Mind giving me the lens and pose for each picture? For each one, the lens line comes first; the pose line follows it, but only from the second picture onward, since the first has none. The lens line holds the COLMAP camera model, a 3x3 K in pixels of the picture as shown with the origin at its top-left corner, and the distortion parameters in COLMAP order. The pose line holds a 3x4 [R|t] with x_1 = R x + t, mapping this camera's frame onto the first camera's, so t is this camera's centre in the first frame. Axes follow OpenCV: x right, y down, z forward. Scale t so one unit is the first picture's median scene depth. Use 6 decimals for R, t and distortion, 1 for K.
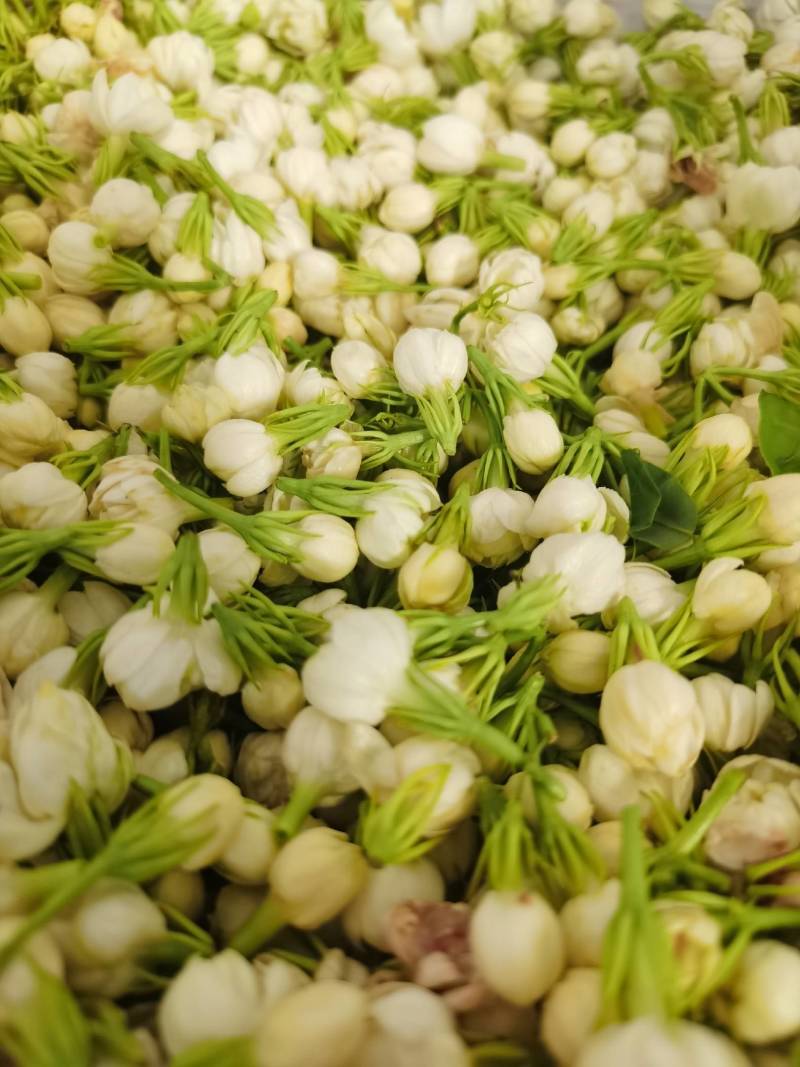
lens RADIAL K [[795.8, 0, 397.2], [0, 795.8, 531.4], [0, 0, 1]] dist [-0.030407, 0.013931]
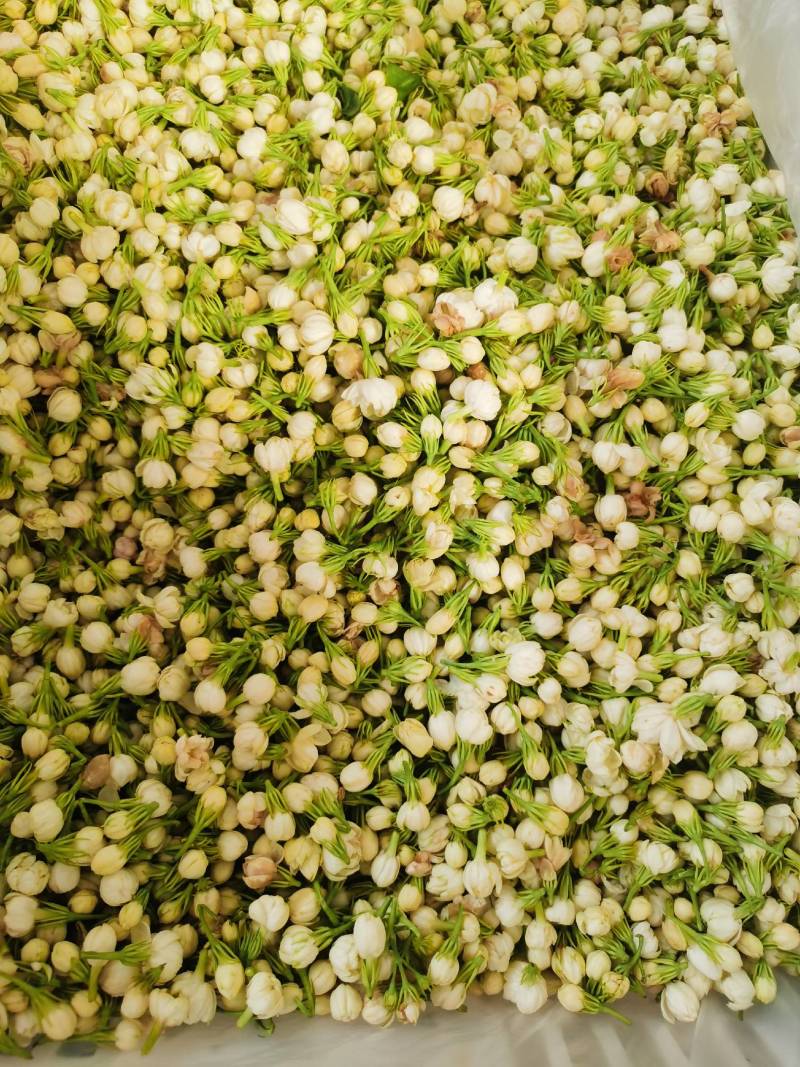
lens RADIAL K [[795.8, 0, 402.7], [0, 795.8, 533.8], [0, 0, 1]] dist [-0.030407, 0.013931]
pose [[0.998374, -0.035093, 0.044916, 0.290522], [0.021703, 0.962689, 0.269738, 0.661125], [-0.052706, -0.268324, 0.961886, -2.101680]]
